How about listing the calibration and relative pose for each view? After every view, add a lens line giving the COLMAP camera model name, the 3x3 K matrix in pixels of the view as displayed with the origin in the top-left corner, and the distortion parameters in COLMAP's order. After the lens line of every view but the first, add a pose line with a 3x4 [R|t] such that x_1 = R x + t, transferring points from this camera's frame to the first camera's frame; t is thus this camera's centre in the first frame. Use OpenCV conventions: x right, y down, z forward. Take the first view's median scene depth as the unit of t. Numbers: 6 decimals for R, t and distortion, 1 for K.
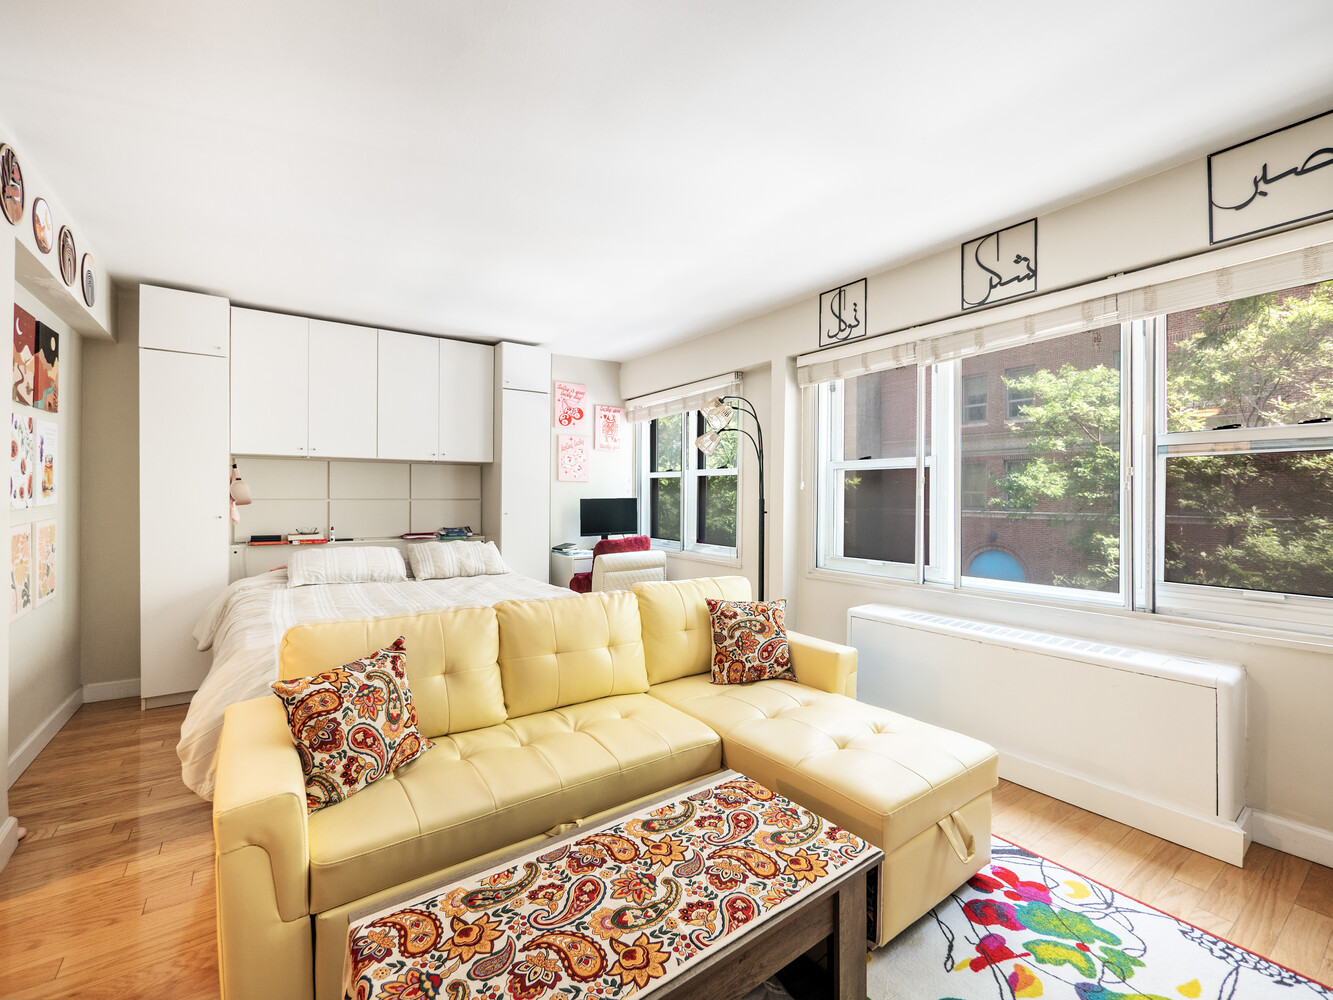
lens RADIAL K [[569.7, 0, 685.0], [0, 569.7, 497.4], [0, 0, 1]] dist [-0.001564, 0.000143]
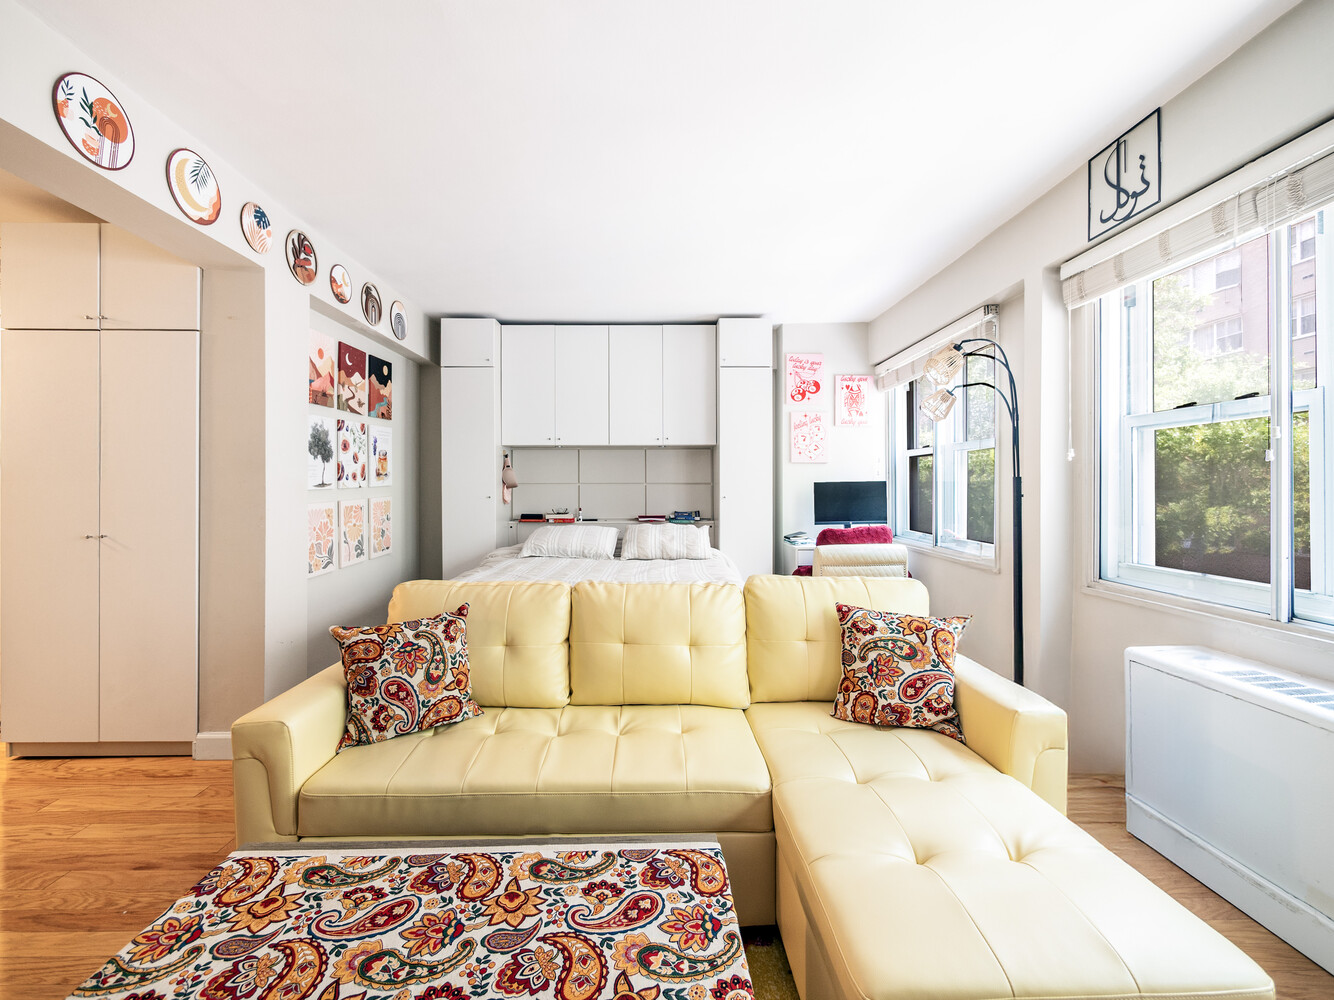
lens RADIAL K [[590.0, 0, 678.6], [0, 590.0, 485.8], [0, 0, 1]] dist [-0.006857, 0.000029]
pose [[0.820320, -0.007845, -0.571851, 0.320115], [0.003196, 0.999953, -0.009133, 0.029812], [0.571896, 0.005664, 0.820307, 0.244976]]
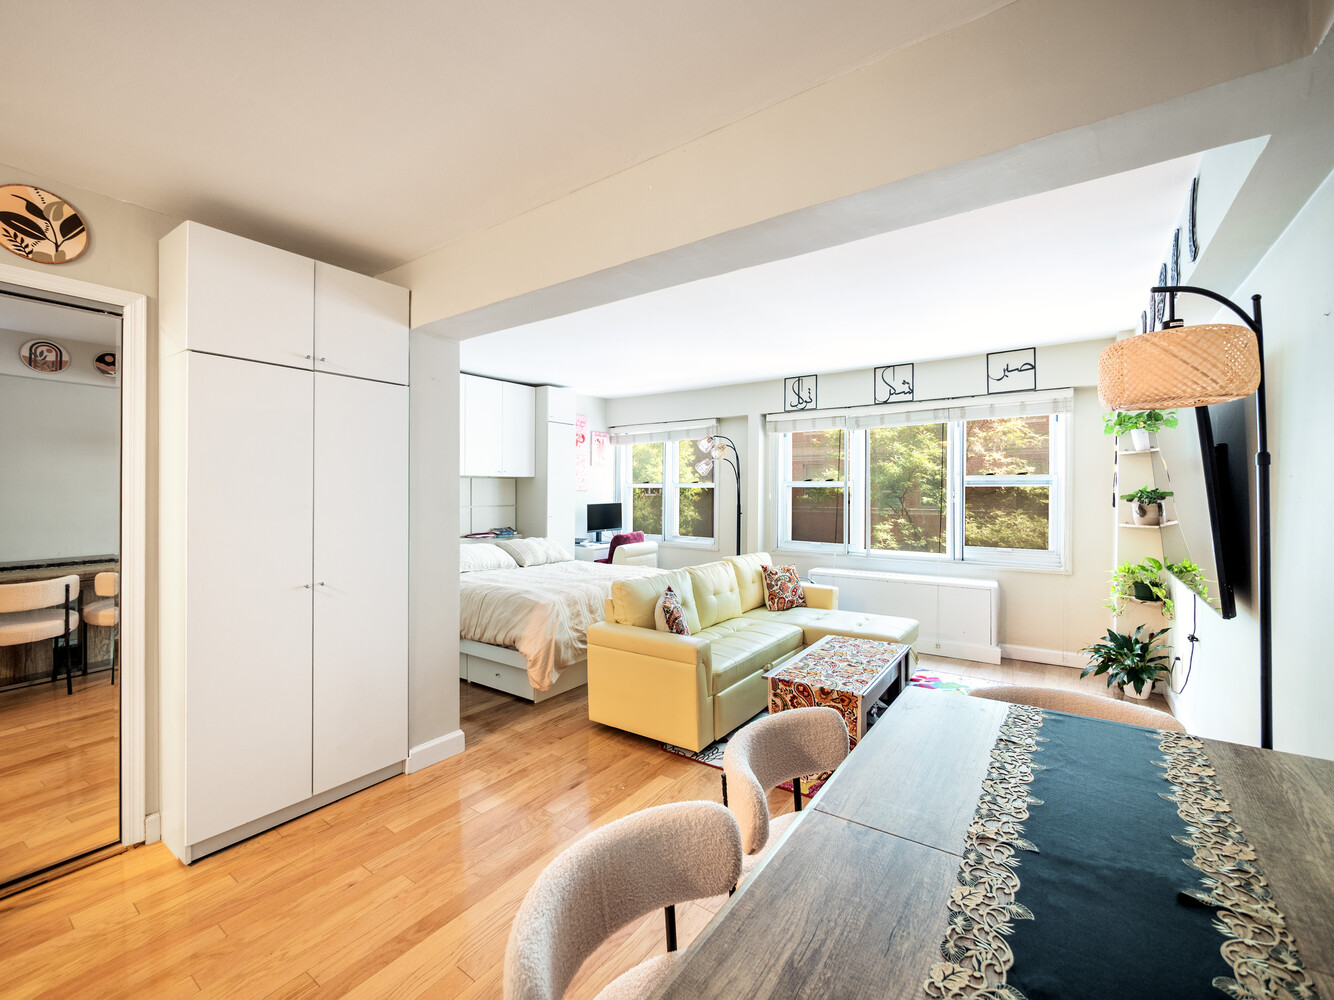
lens RADIAL K [[570.1, 0, 685.5], [0, 570.1, 497.4], [0, 0, 1]] dist [-0.001564, 0.000143]
pose [[0.939556, -0.003436, 0.342378, -0.799891], [0.000308, 0.999958, 0.009191, -0.047452], [-0.342396, -0.008530, 0.939517, -0.584388]]
